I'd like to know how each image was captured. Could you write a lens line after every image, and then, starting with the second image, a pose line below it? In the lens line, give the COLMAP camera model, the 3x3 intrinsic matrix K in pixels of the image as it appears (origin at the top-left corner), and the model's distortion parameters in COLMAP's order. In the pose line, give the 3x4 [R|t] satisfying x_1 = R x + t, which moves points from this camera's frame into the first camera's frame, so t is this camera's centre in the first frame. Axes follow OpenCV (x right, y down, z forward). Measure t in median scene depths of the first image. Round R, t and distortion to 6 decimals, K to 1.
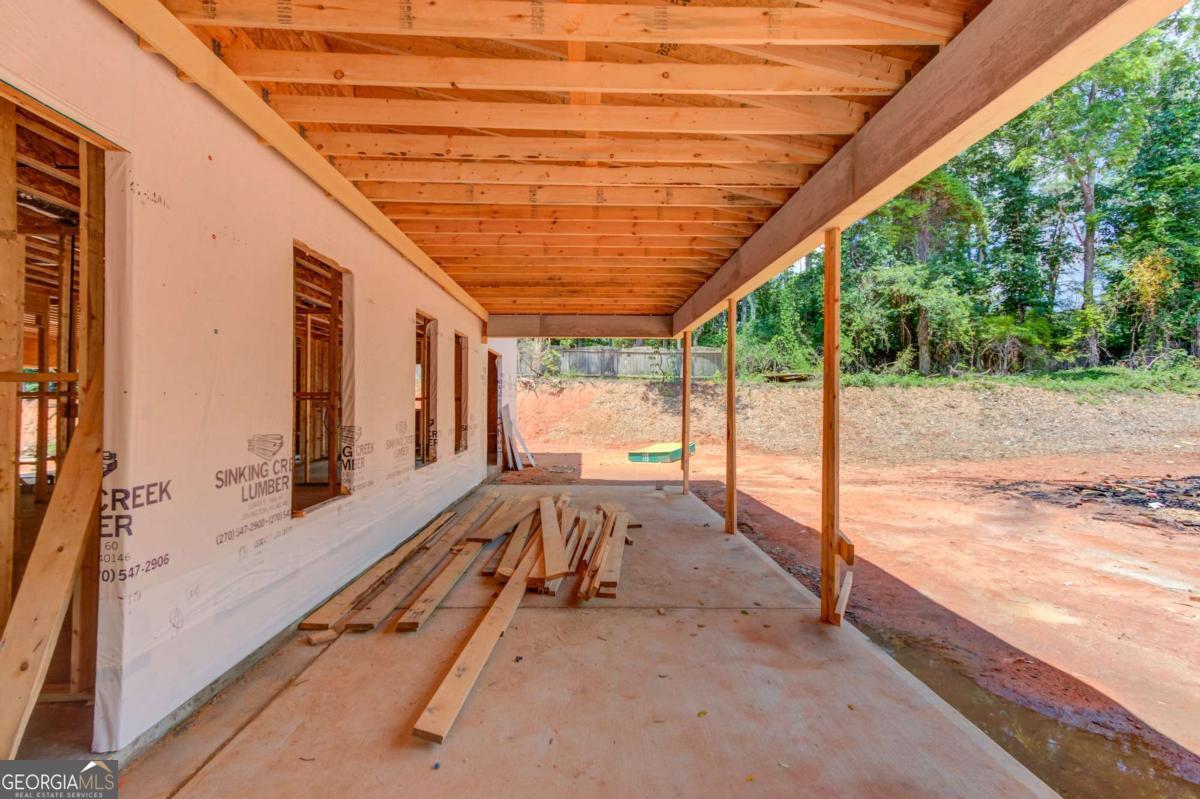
lens RADIAL K [[549.8, 0, 601.4], [0, 549.8, 398.0], [0, 0, 1]] dist [0.025965, -0.000298]
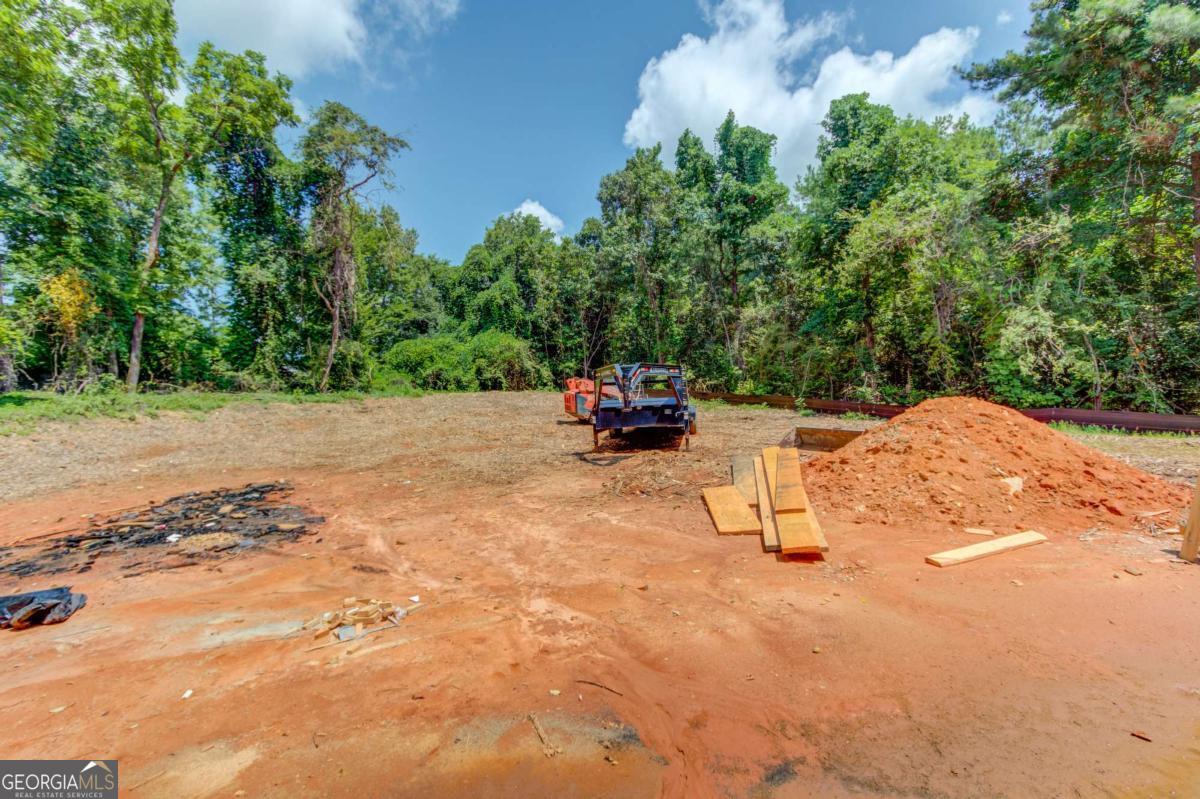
lens RADIAL K [[549.8, 0, 601.4], [0, 549.8, 398.0], [0, 0, 1]] dist [0.025965, -0.000298]
pose [[0.011194, -0.006092, 0.999919, 0.040805], [0.058740, 0.998259, 0.005425, 0.001916], [-0.998211, 0.058674, 0.011532, 0.110230]]
